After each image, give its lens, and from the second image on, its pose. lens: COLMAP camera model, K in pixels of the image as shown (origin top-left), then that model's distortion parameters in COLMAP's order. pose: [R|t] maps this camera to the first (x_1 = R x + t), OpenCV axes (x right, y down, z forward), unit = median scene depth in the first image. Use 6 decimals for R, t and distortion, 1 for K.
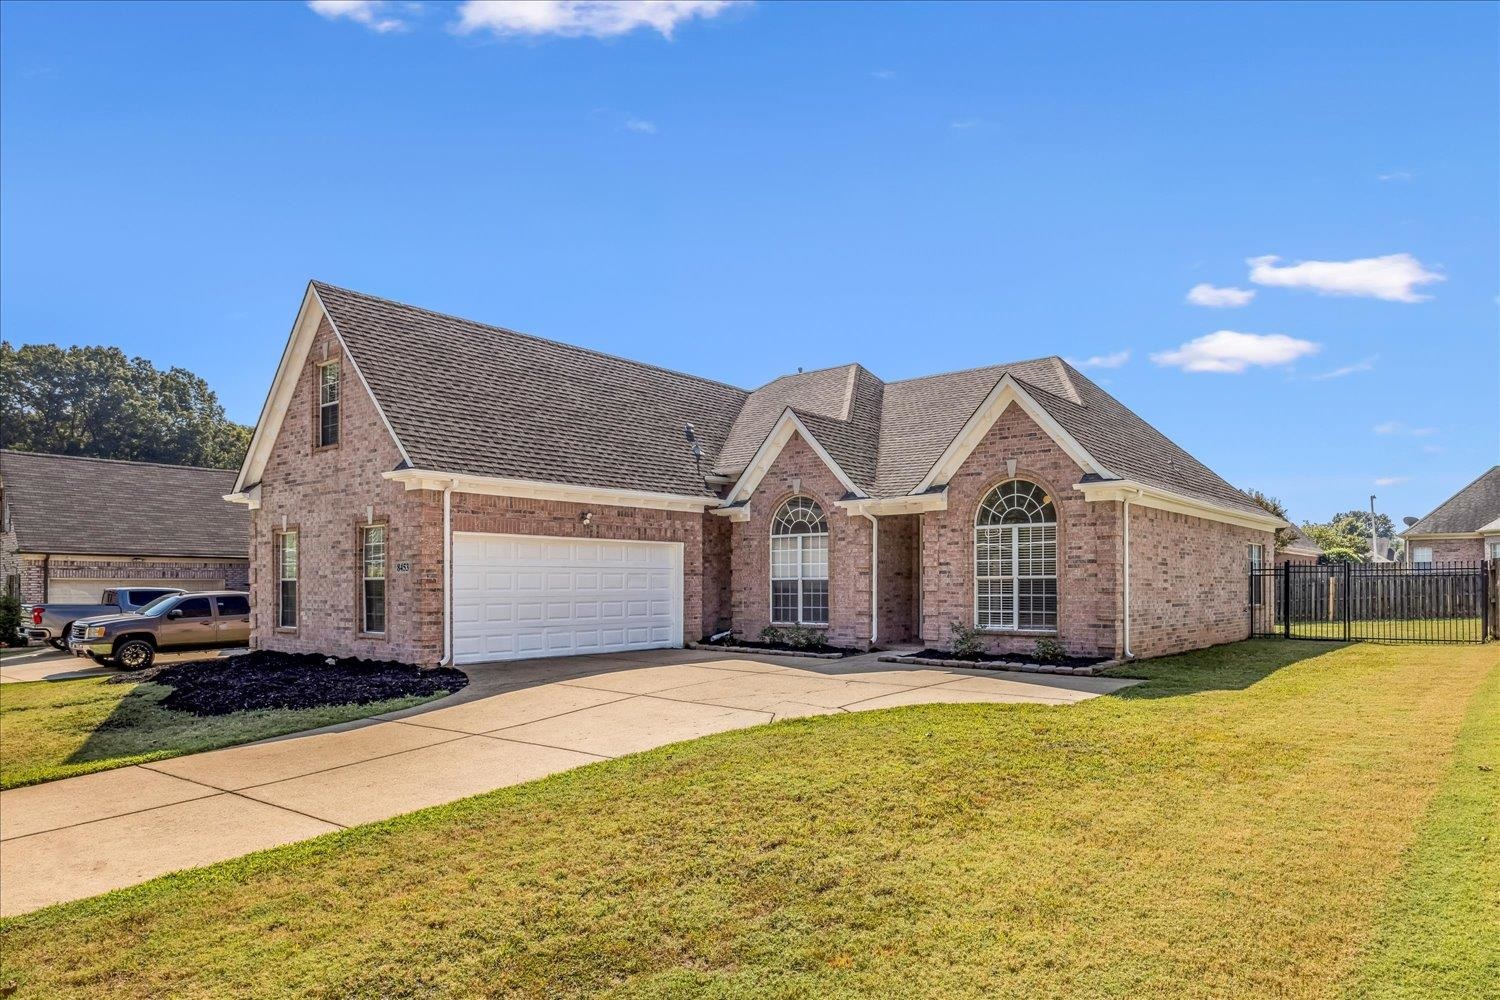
lens RADIAL K [[1062.3, 0, 754.6], [0, 1062.3, 562.6], [0, 0, 1]] dist [-0.001475, -0.003892]
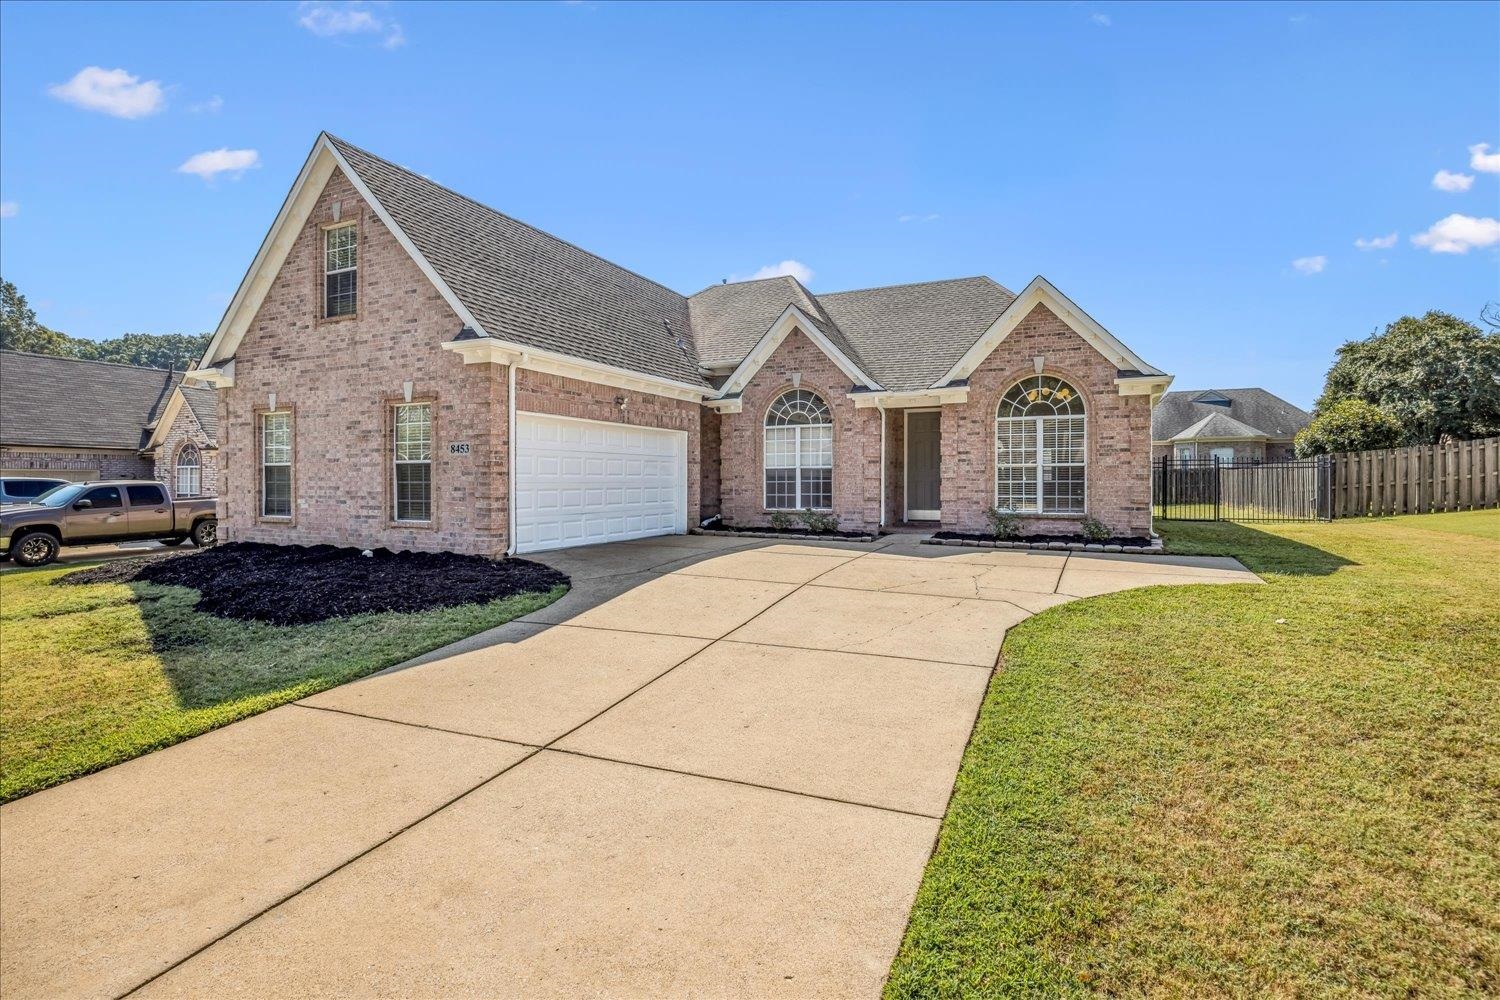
lens RADIAL K [[831.5, 0, 698.0], [0, 831.5, 480.8], [0, 0, 1]] dist [-0.014996, -0.000080]
pose [[0.971079, 0.002682, 0.238745, -0.273706], [-0.006943, 0.999831, 0.017005, 0.016555], [-0.238659, -0.018171, 0.970933, 0.236349]]
